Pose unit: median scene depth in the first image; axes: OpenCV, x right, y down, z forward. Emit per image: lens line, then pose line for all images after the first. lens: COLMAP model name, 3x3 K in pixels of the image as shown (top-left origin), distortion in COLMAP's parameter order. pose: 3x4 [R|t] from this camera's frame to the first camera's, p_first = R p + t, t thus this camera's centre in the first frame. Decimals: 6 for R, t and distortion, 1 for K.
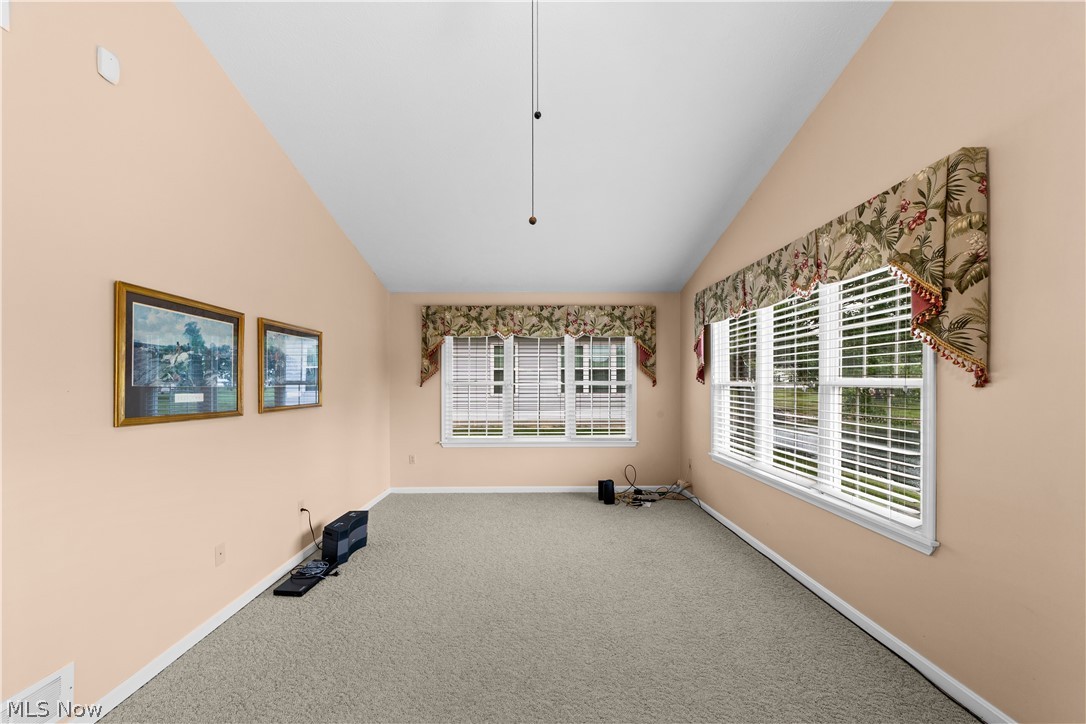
lens RADIAL K [[424.8, 0, 536.4], [0, 424.8, 386.8], [0, 0, 1]] dist [-0.020939, 0.010430]
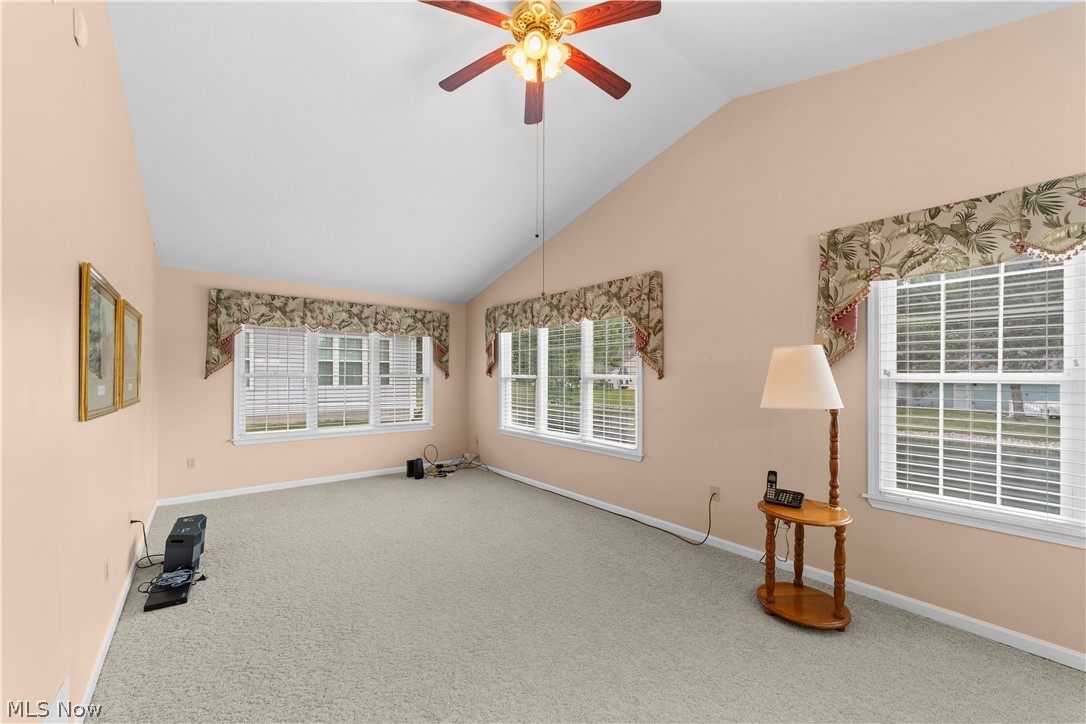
lens RADIAL K [[428.6, 0, 532.1], [0, 428.6, 372.8], [0, 0, 1]] dist [-0.000129, 0.000338]
pose [[0.790493, 0.009034, 0.612404, -0.472686], [0.000251, 0.999886, -0.015074, 0.000879], [-0.612471, 0.012070, 0.790401, -0.203923]]
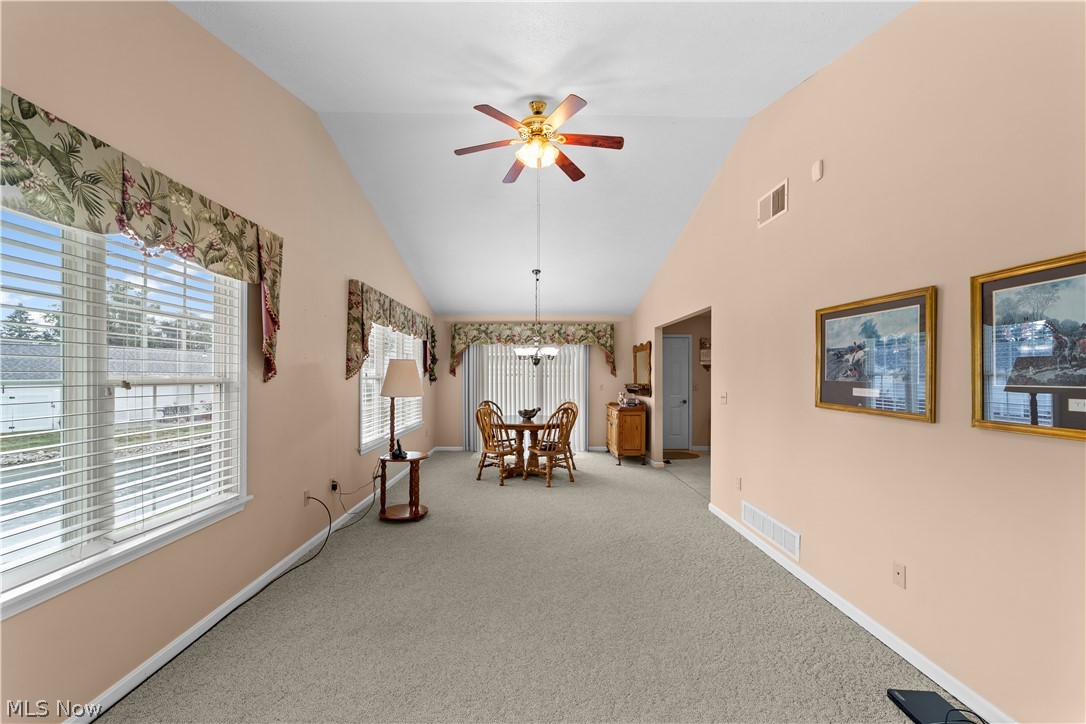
lens RADIAL K [[418.2, 0, 538.6], [0, 418.2, 373.9], [0, 0, 1]] dist [-0.020241, 0.009785]
pose [[-0.999978, 0.002744, -0.006054, 0.004793], [0.002704, 0.999974, 0.006675, -0.021097], [0.006072, 0.006659, -0.999959, 1.443954]]
